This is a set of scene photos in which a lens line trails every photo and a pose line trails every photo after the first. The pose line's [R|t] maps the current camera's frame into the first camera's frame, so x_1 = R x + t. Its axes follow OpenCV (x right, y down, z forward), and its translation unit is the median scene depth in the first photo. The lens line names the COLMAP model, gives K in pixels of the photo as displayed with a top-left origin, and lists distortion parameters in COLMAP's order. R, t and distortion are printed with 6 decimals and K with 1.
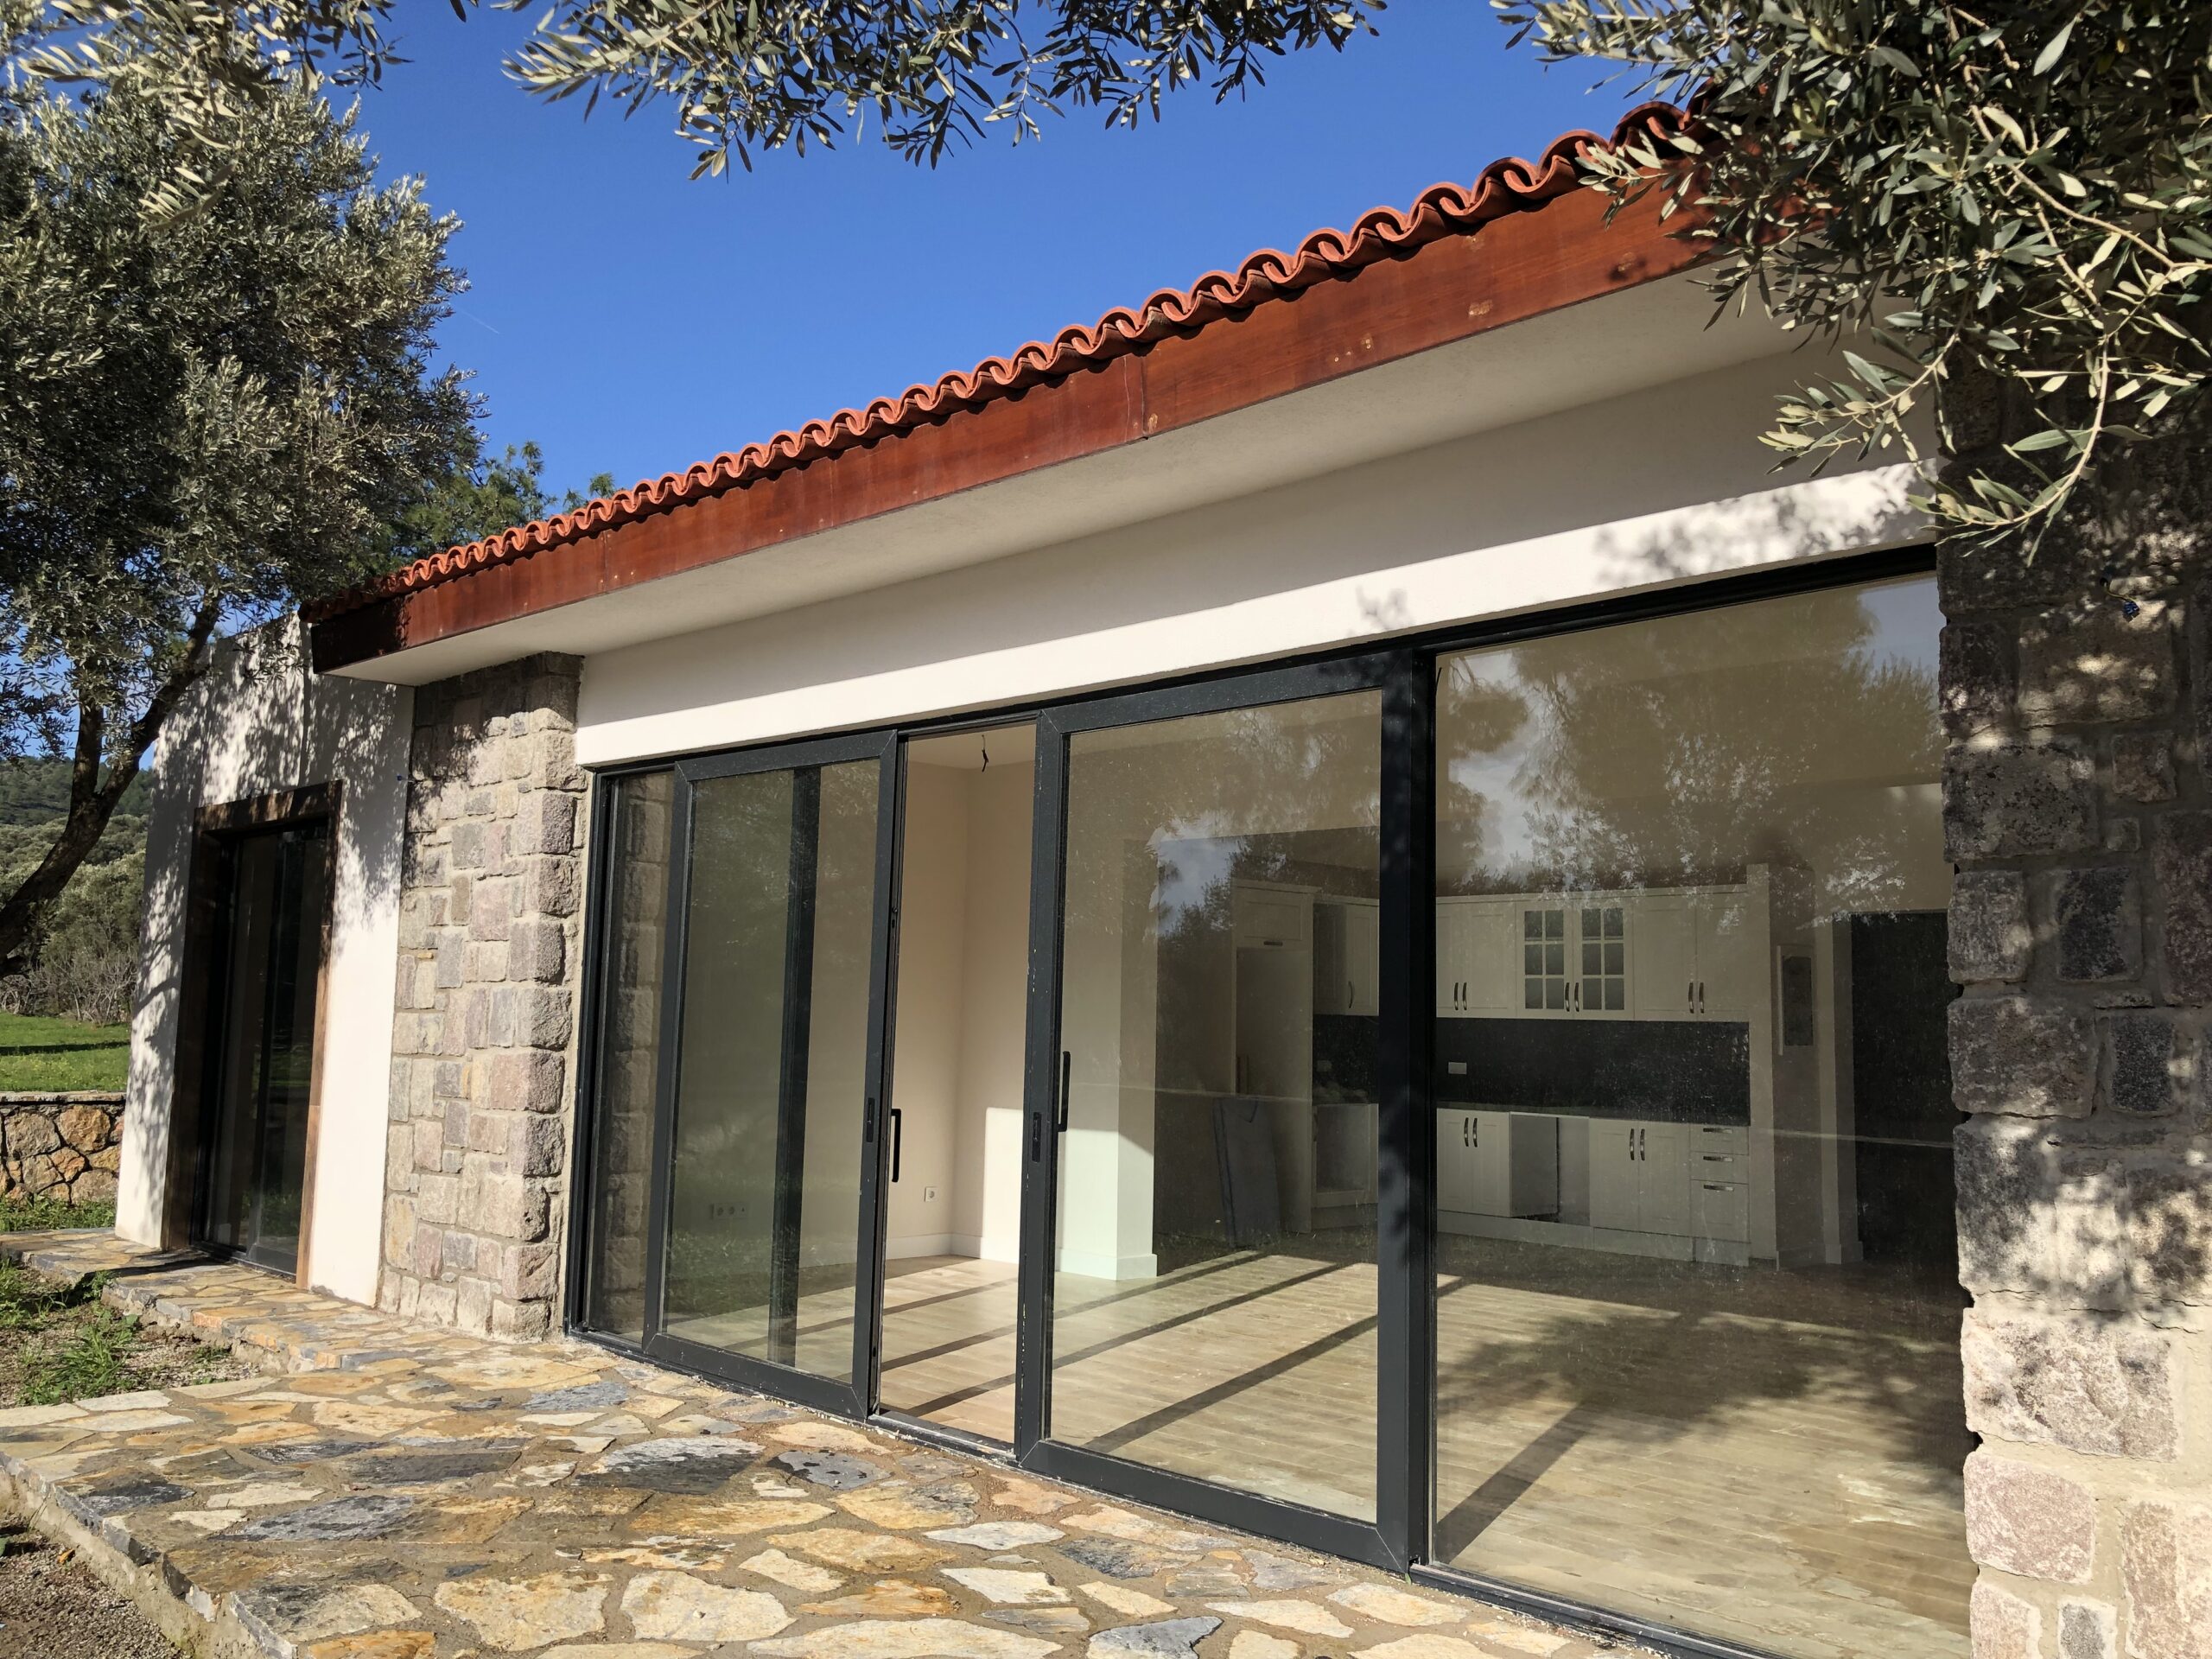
lens RADIAL K [[1826.3, 0, 1105.5], [0, 1826.3, 838.7], [0, 0, 1]] dist [0.000252, -0.007062]
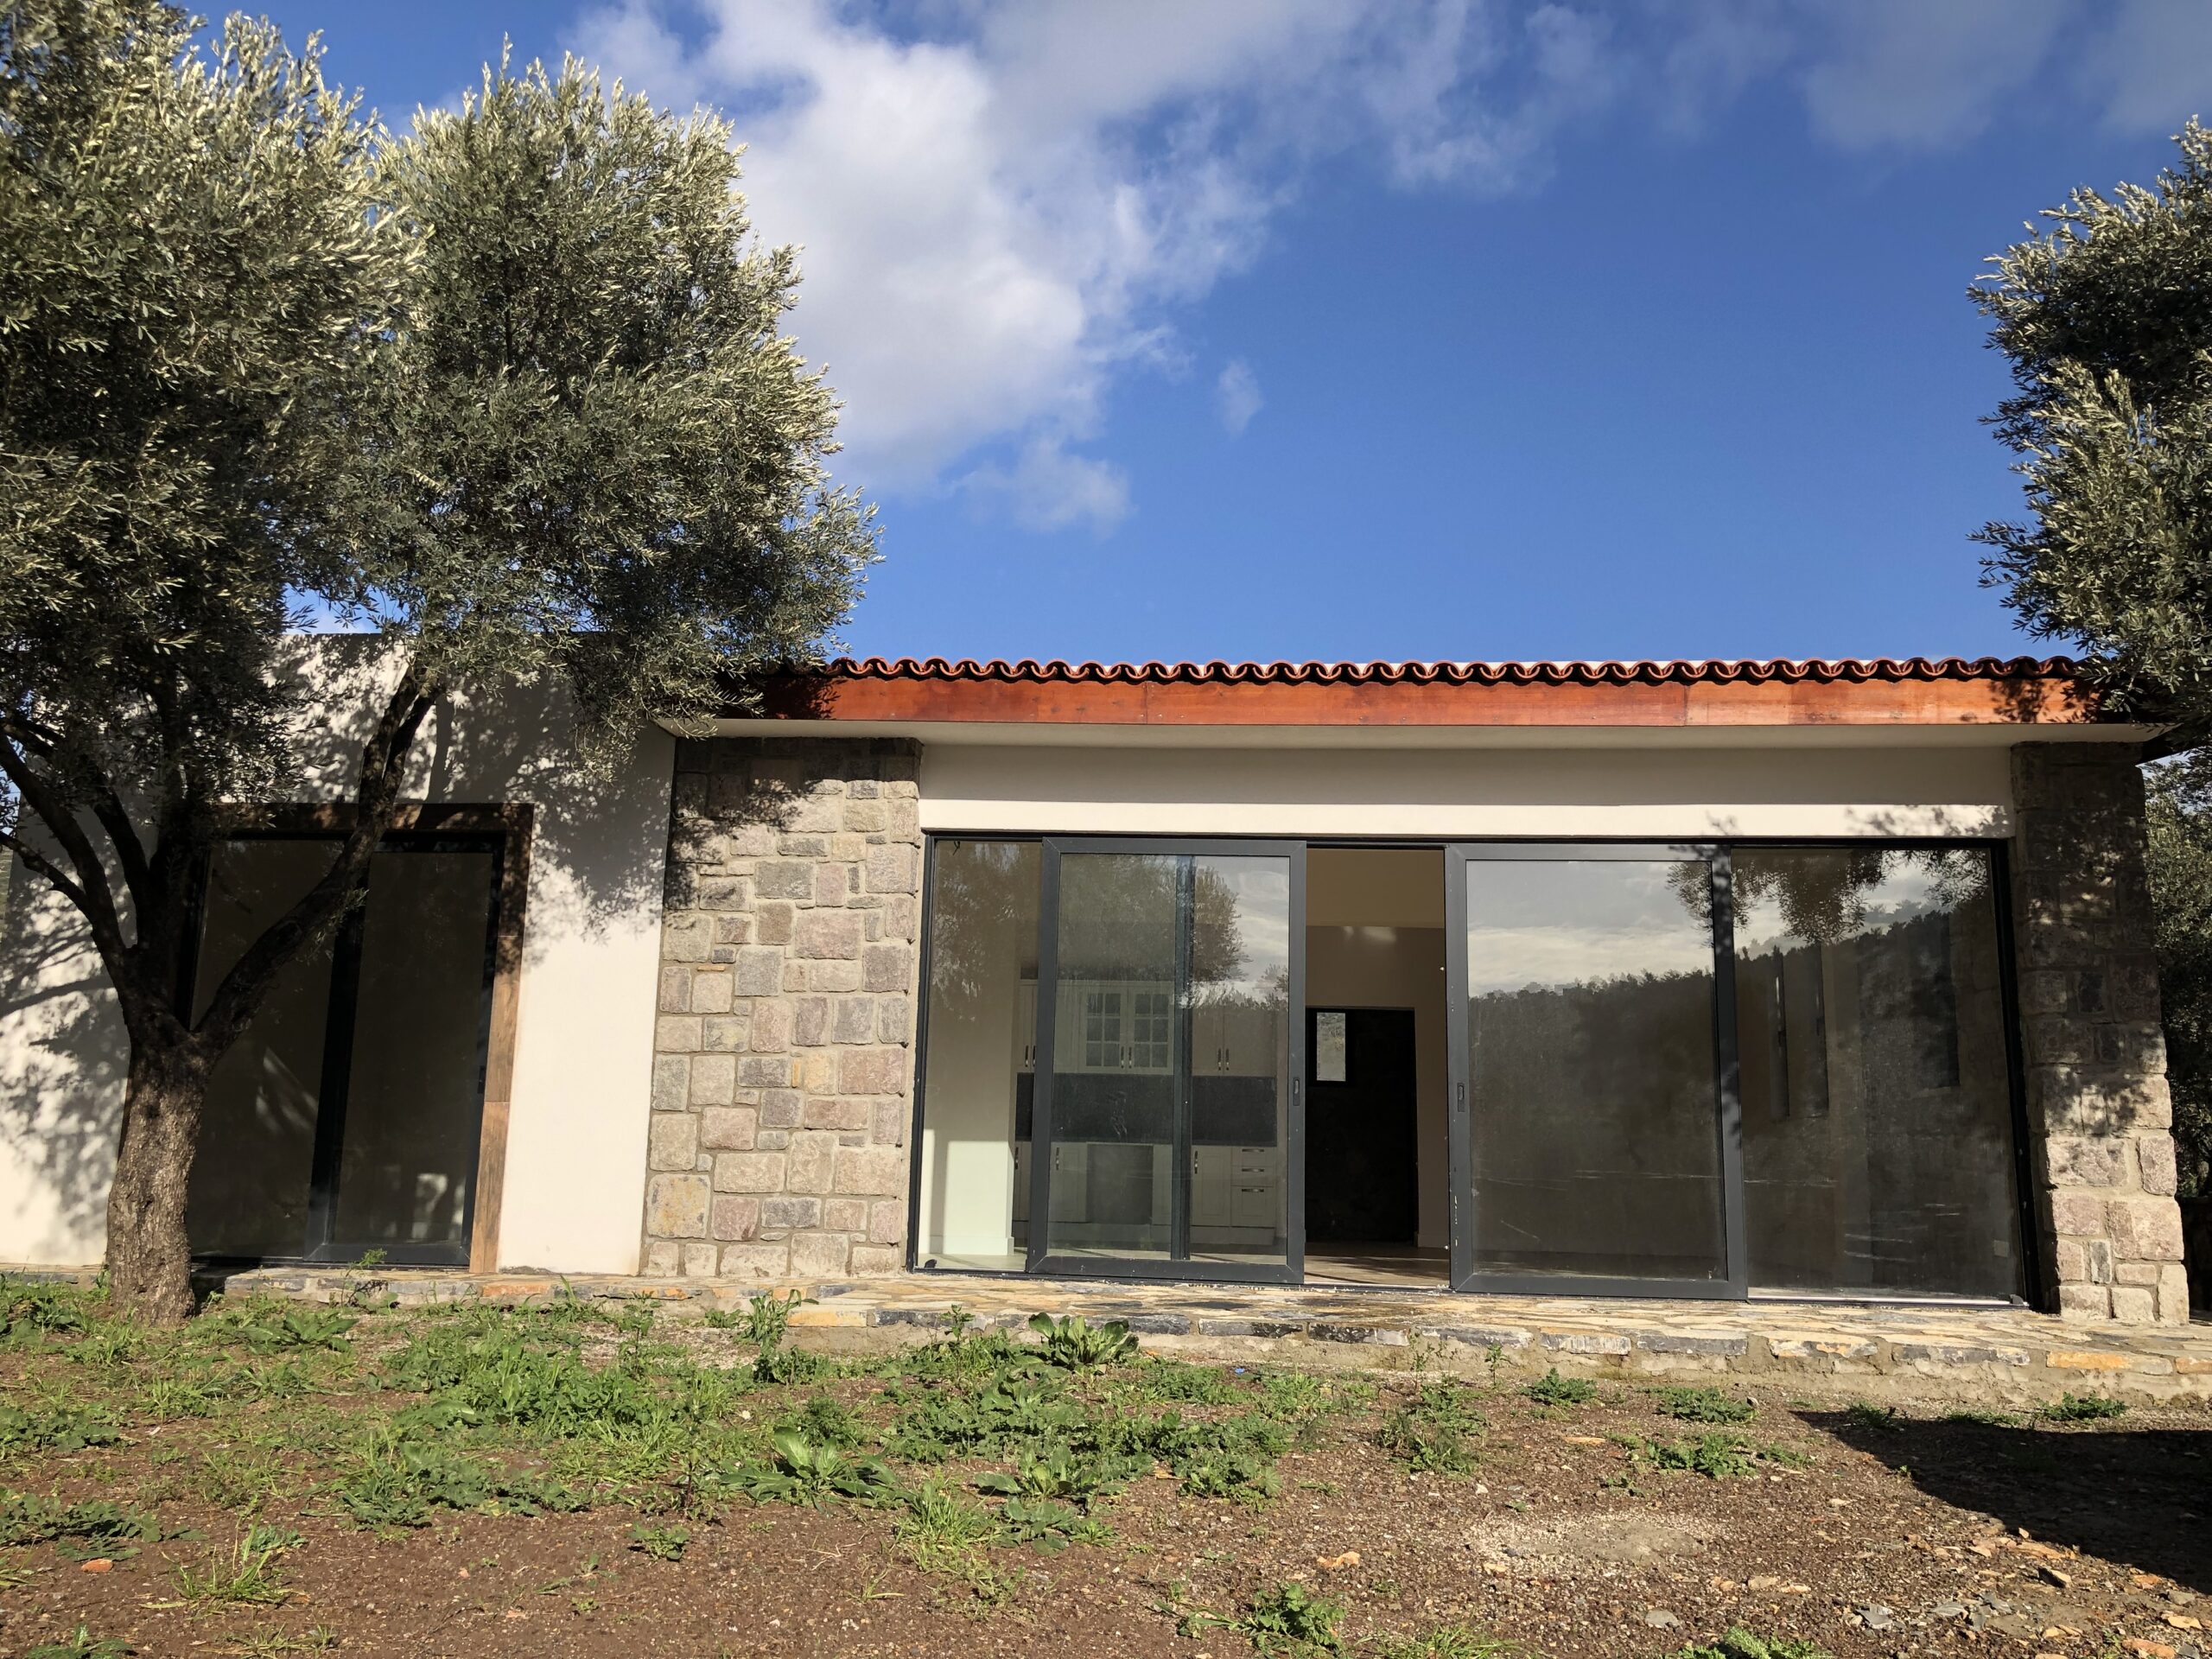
lens RADIAL K [[1826.3, 0, 1106.3], [0, 1826.3, 824.0], [0, 0, 1]] dist [0.000252, -0.007062]
pose [[0.771851, 0.117985, 0.624760, -1.861228], [-0.073159, 0.992586, -0.097065, 0.135921], [-0.631580, 0.029212, 0.774760, -0.151366]]
